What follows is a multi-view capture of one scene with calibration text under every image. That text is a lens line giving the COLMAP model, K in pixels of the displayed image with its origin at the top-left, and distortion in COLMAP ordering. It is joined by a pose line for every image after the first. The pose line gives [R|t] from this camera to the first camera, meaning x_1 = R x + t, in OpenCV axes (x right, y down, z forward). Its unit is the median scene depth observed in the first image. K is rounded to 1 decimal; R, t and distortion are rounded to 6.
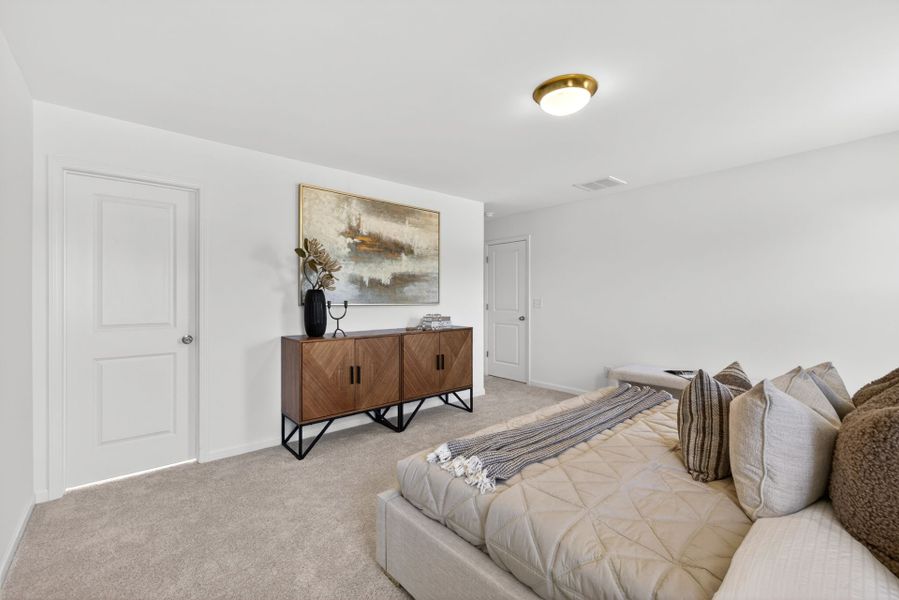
lens RADIAL K [[377.7, 0, 451.3], [0, 377.7, 296.0], [0, 0, 1]] dist [0.006144, -0.000443]
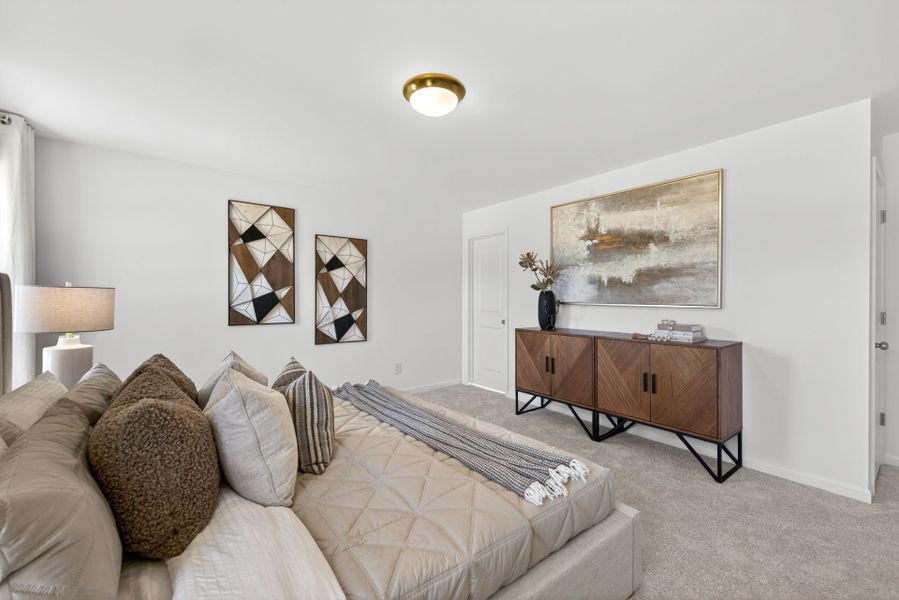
lens RADIAL K [[377.7, 0, 451.3], [0, 377.7, 296.0], [0, 0, 1]] dist [0.006144, -0.000443]
pose [[-0.066144, -0.000263, -0.997810, 0.775034], [0.005343, 0.999986, -0.000618, -0.001277], [0.997796, -0.005372, -0.066141, 0.664608]]
